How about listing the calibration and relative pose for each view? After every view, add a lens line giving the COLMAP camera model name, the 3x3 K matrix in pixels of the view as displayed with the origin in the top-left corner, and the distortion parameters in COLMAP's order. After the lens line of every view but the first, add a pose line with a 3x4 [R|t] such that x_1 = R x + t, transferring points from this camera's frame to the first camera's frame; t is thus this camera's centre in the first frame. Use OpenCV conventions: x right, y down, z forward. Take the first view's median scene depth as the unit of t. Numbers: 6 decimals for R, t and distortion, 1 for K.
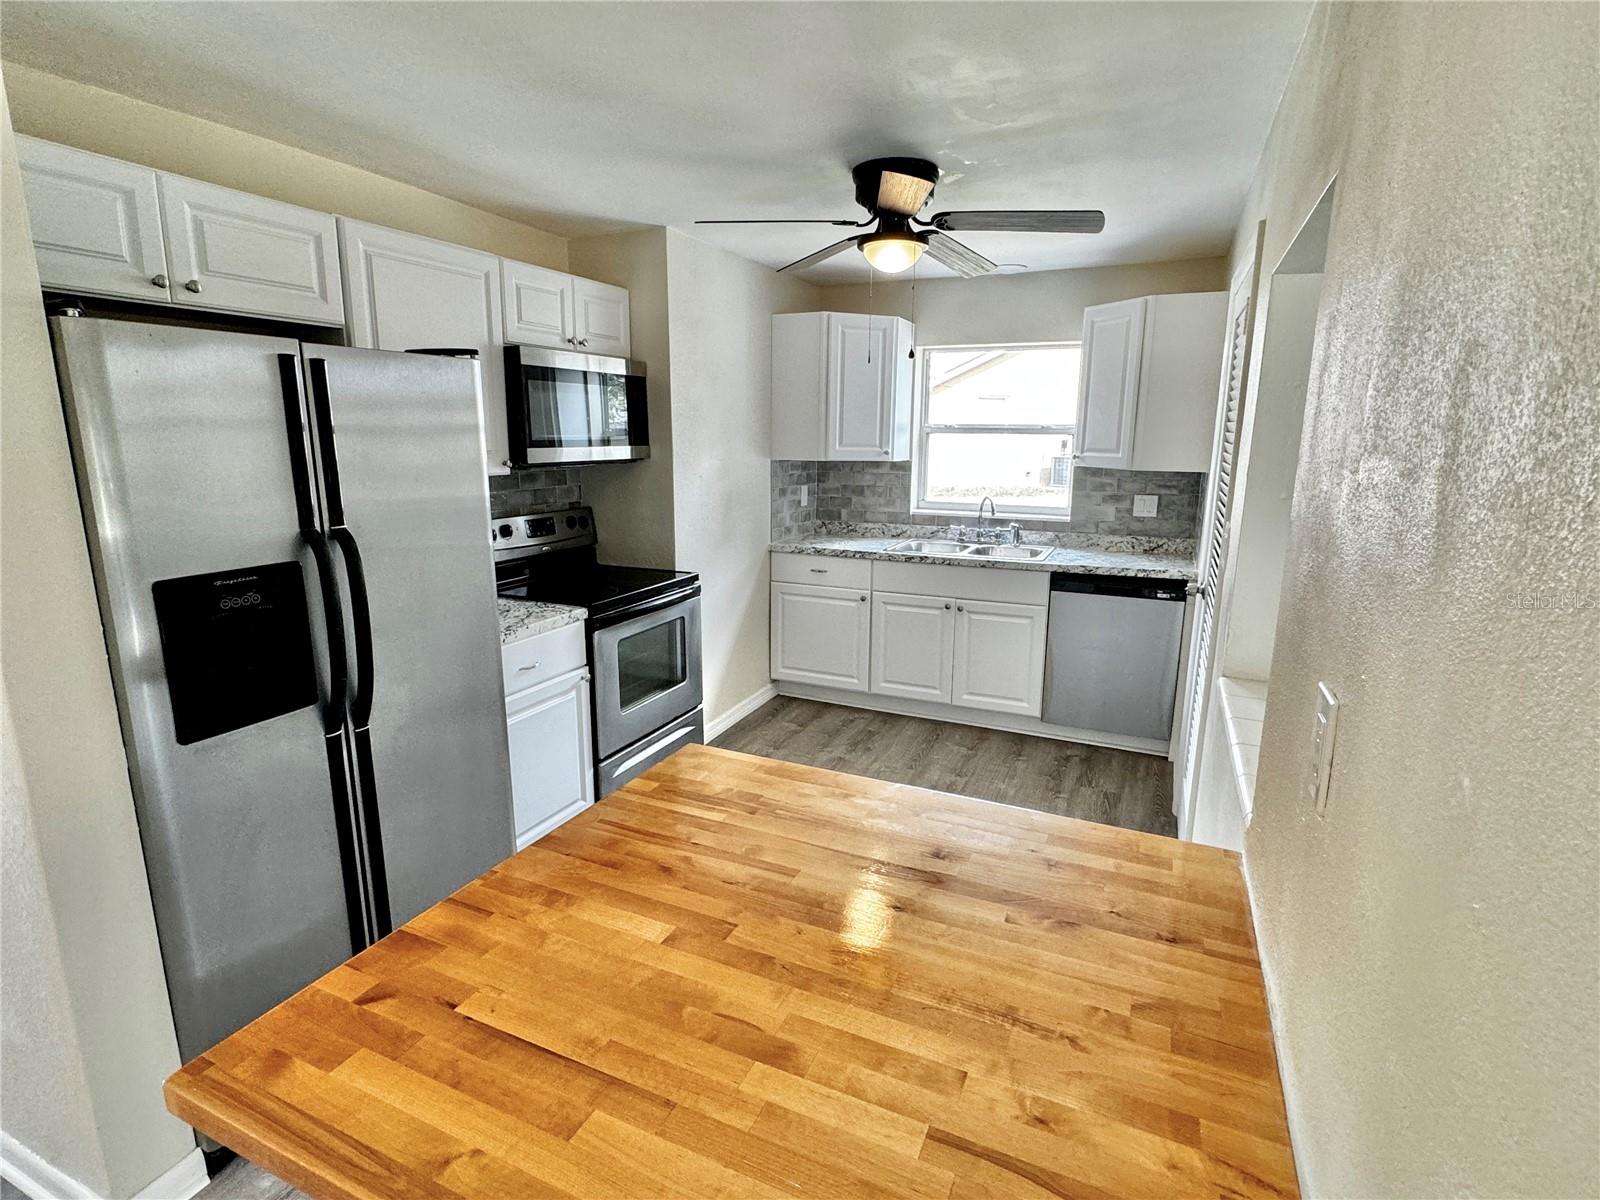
lens RADIAL K [[801.0, 0, 800.0], [0, 801.0, 600.0], [0, 0, 1]] dist [0.002289, 0.000063]
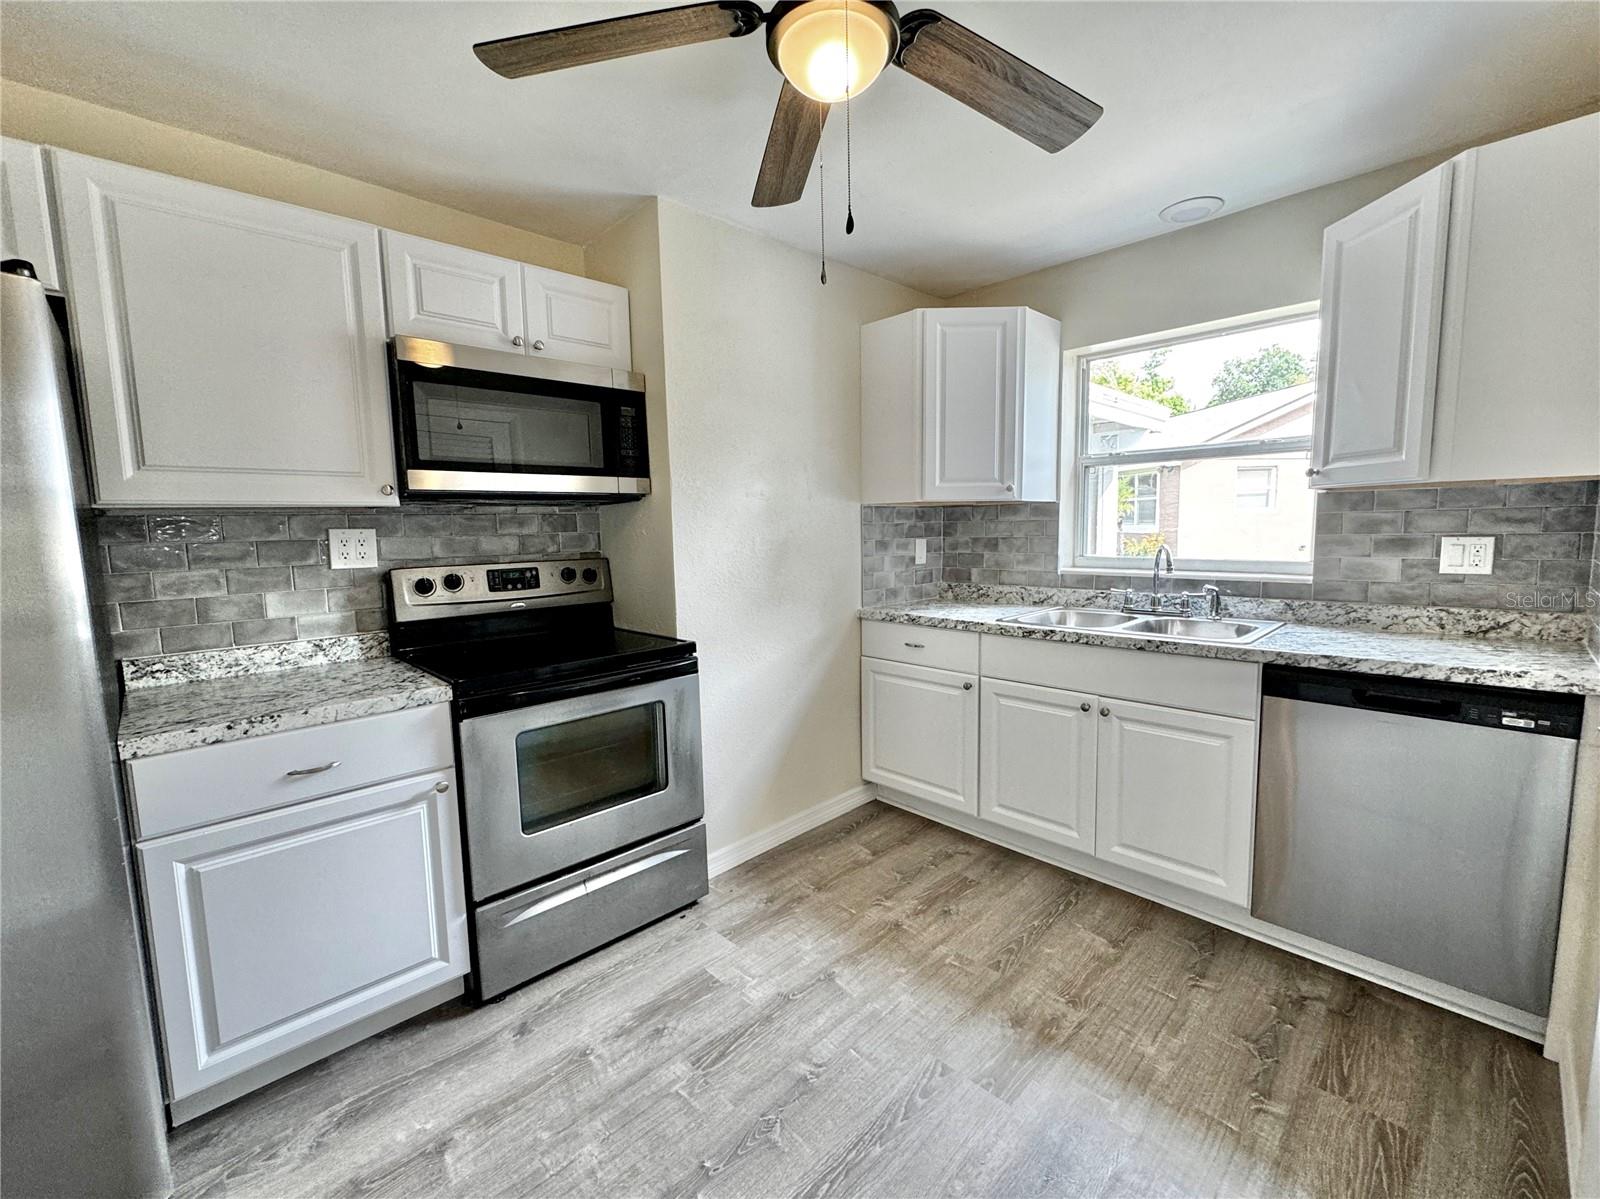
lens RADIAL K [[672.7, 0, 800.0], [0, 672.7, 599.5], [0, 0, 1]] dist [-0.000769, 0.000097]
pose [[0.929934, 0.015029, -0.367419, 0.163608], [-0.049489, 0.995189, -0.084550, -0.021272], [0.364381, 0.096809, 0.926204, 0.380858]]
